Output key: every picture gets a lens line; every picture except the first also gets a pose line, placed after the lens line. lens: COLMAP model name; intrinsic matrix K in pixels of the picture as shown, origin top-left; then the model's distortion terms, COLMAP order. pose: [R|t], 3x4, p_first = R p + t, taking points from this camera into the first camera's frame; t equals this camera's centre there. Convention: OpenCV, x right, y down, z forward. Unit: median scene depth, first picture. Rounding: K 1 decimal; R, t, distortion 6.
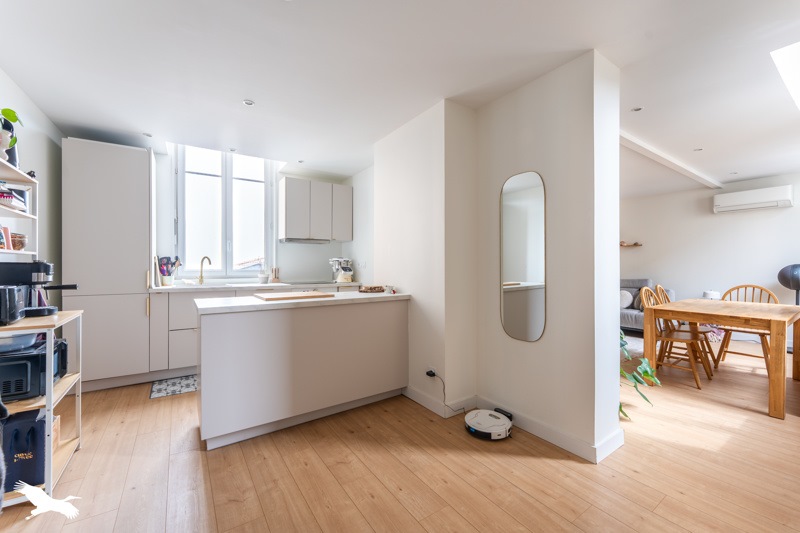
lens RADIAL K [[326.7, 0, 398.2], [0, 326.7, 265.1], [0, 0, 1]] dist [-0.006193, -0.000204]
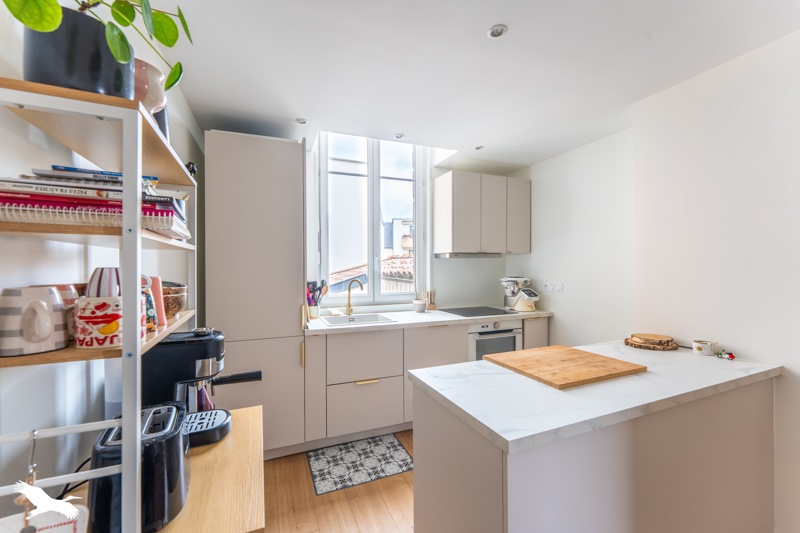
lens RADIAL K [[326.7, 0, 405.0], [0, 326.7, 264.7], [0, 0, 1]] dist [-0.006193, -0.000204]
pose [[0.982324, -0.010429, -0.186897, -0.311653], [0.009507, 0.999938, -0.005827, -0.051910], [0.186946, 0.003947, 0.982362, 0.246111]]
